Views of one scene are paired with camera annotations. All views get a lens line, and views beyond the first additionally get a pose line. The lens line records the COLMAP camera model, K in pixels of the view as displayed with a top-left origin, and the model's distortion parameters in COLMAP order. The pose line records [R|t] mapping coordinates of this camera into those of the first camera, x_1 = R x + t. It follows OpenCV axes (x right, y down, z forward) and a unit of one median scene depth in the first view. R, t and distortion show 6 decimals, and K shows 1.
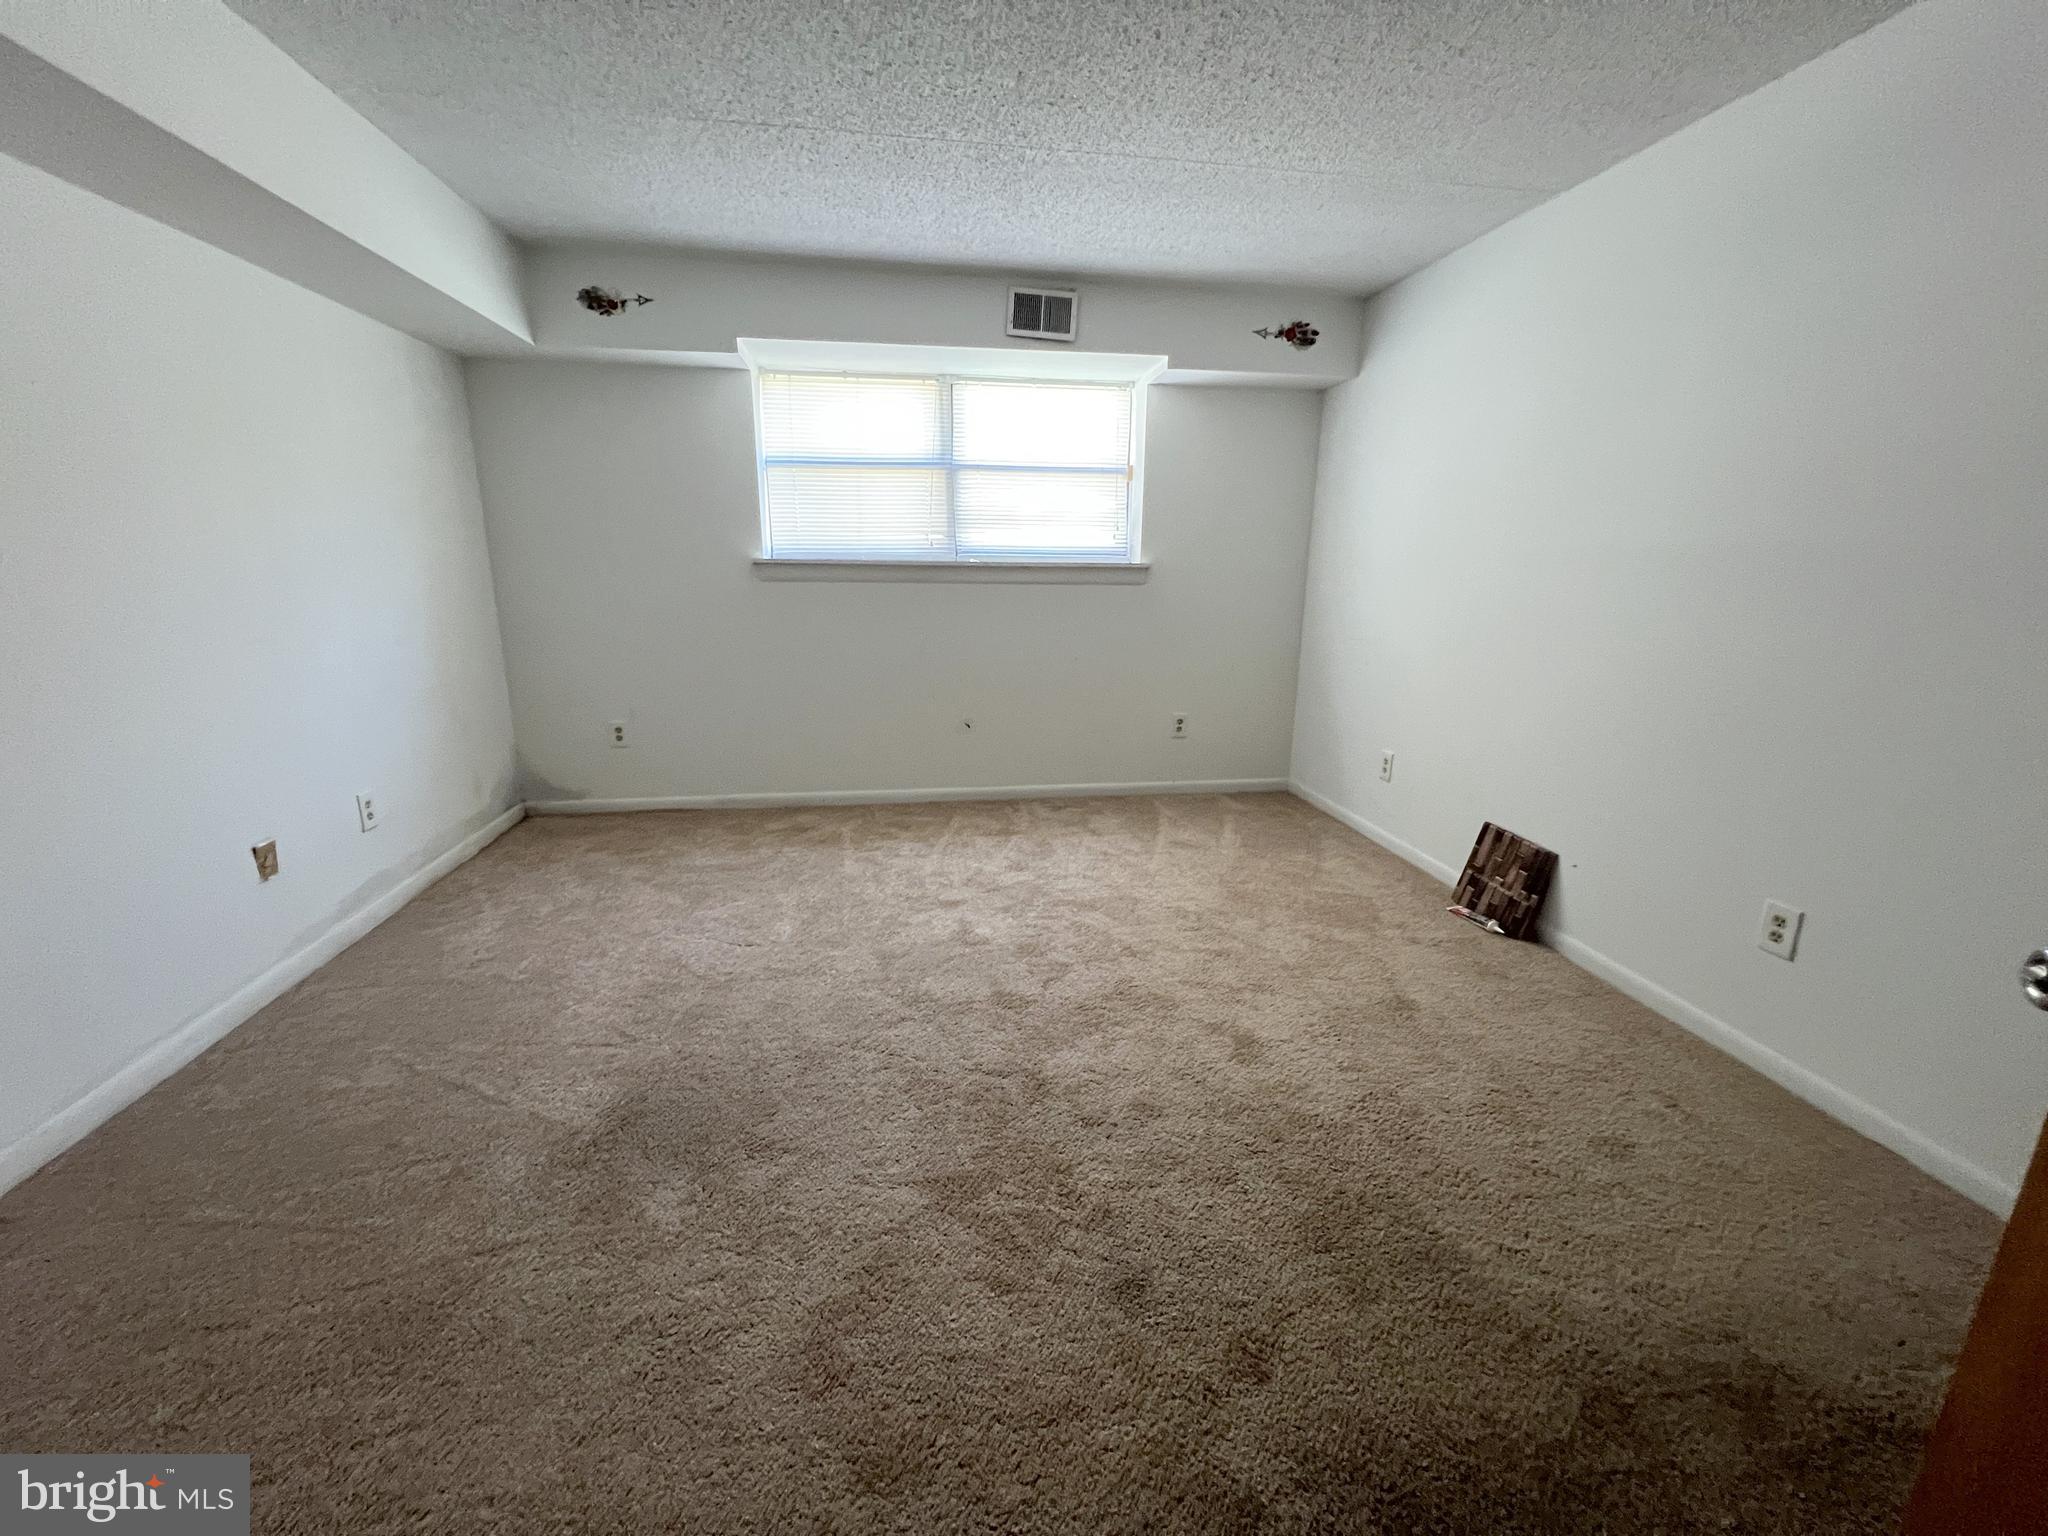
lens RADIAL K [[821.3, 0, 1021.7], [0, 821.3, 762.9], [0, 0, 1]] dist [-0.003485, 0.000364]
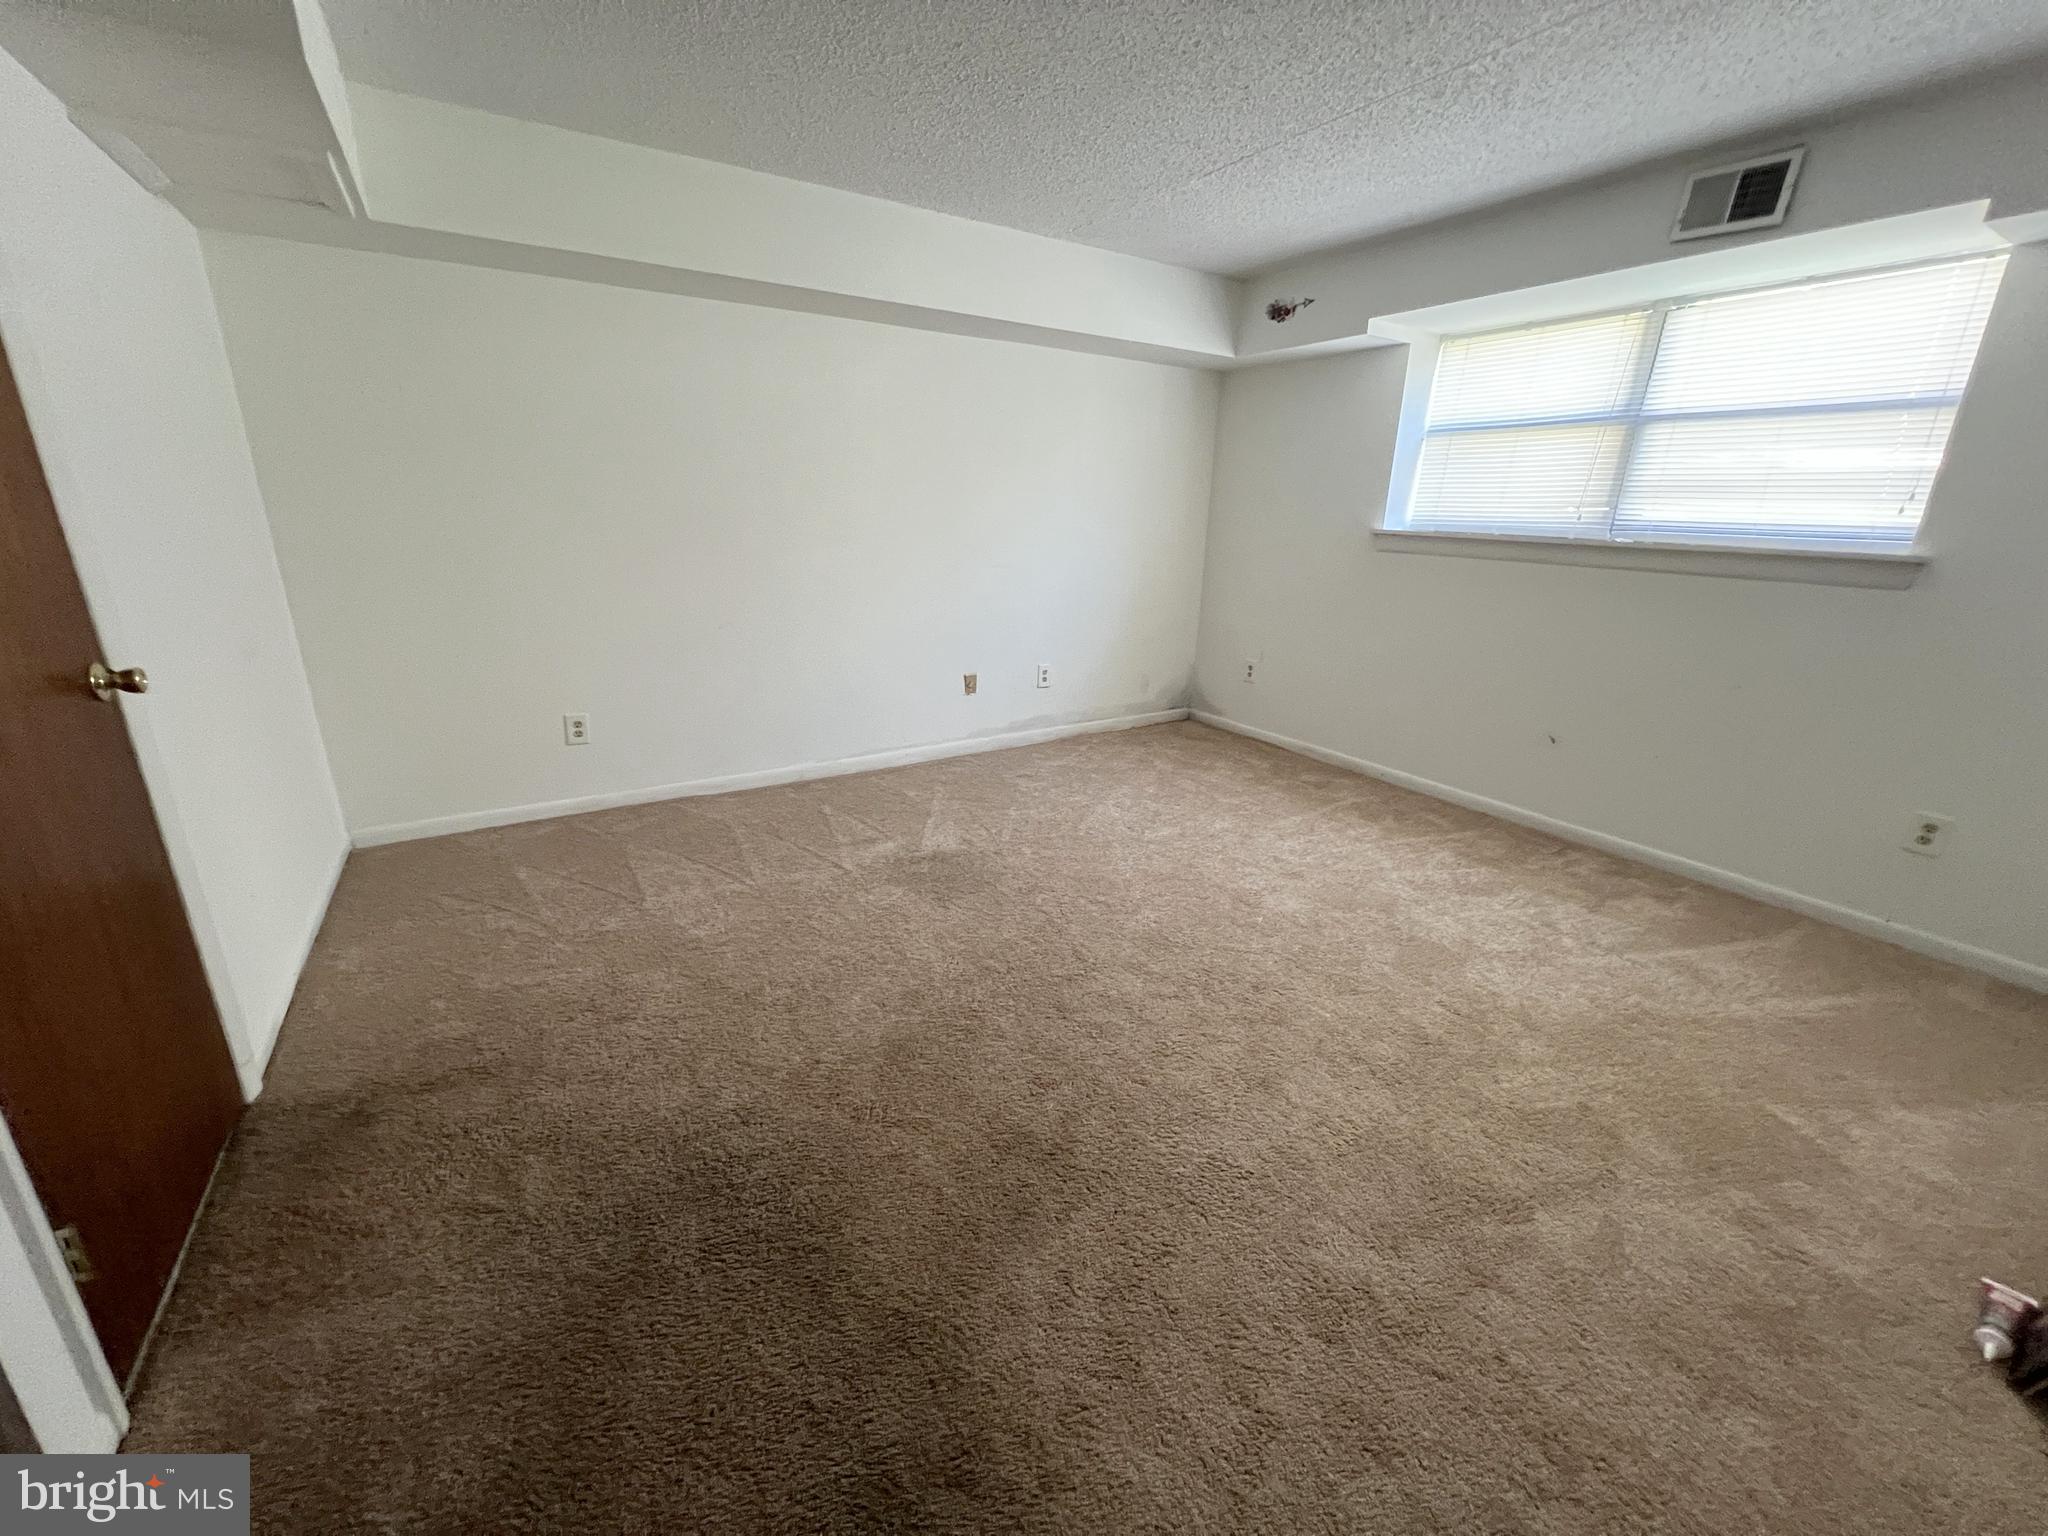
lens RADIAL K [[821.3, 0, 1021.7], [0, 821.3, 762.9], [0, 0, 1]] dist [-0.003485, 0.000364]
pose [[0.406531, 0.275818, -0.871009, 0.530066], [-0.241792, 0.951831, 0.188558, -0.059912], [0.881061, 0.133949, 0.453639, 0.189924]]
